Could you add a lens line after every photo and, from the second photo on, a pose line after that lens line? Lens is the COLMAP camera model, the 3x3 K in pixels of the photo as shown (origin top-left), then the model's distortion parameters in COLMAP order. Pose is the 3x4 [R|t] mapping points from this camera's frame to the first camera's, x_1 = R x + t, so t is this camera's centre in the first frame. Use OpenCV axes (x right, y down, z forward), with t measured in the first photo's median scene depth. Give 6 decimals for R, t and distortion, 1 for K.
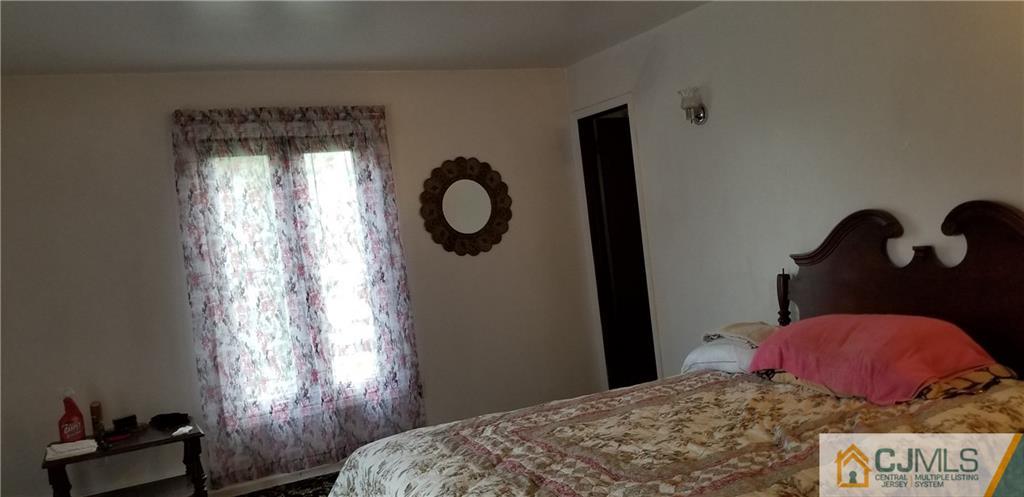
lens RADIAL K [[831.0, 0, 521.2], [0, 831.0, 268.0], [0, 0, 1]] dist [0.074060, -0.113606]
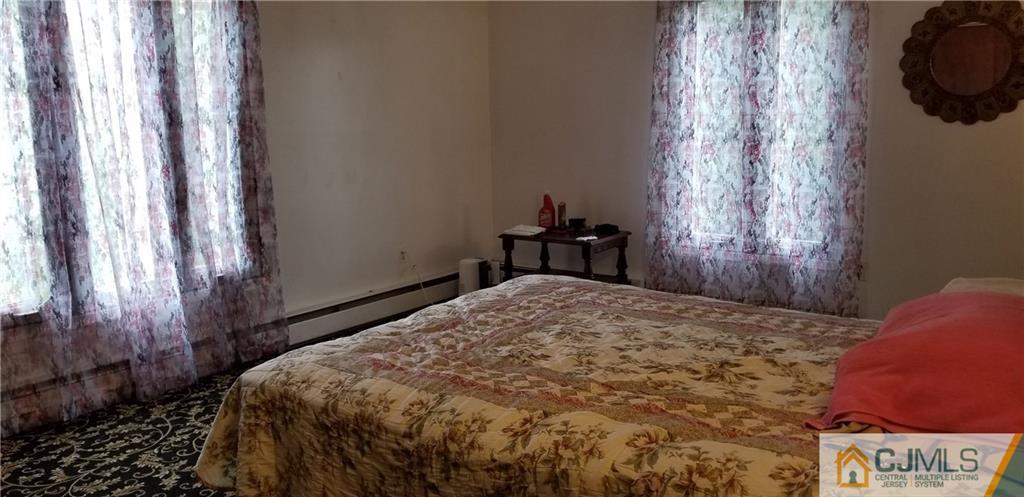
lens RADIAL K [[831.0, 0, 521.2], [0, 831.0, 268.0], [0, 0, 1]] dist [0.074060, -0.113606]
pose [[0.429050, 0.268434, -0.862473, 0.538027], [-0.074834, 0.962103, 0.262216, -0.068391], [0.900175, -0.047961, 0.432879, 0.318912]]
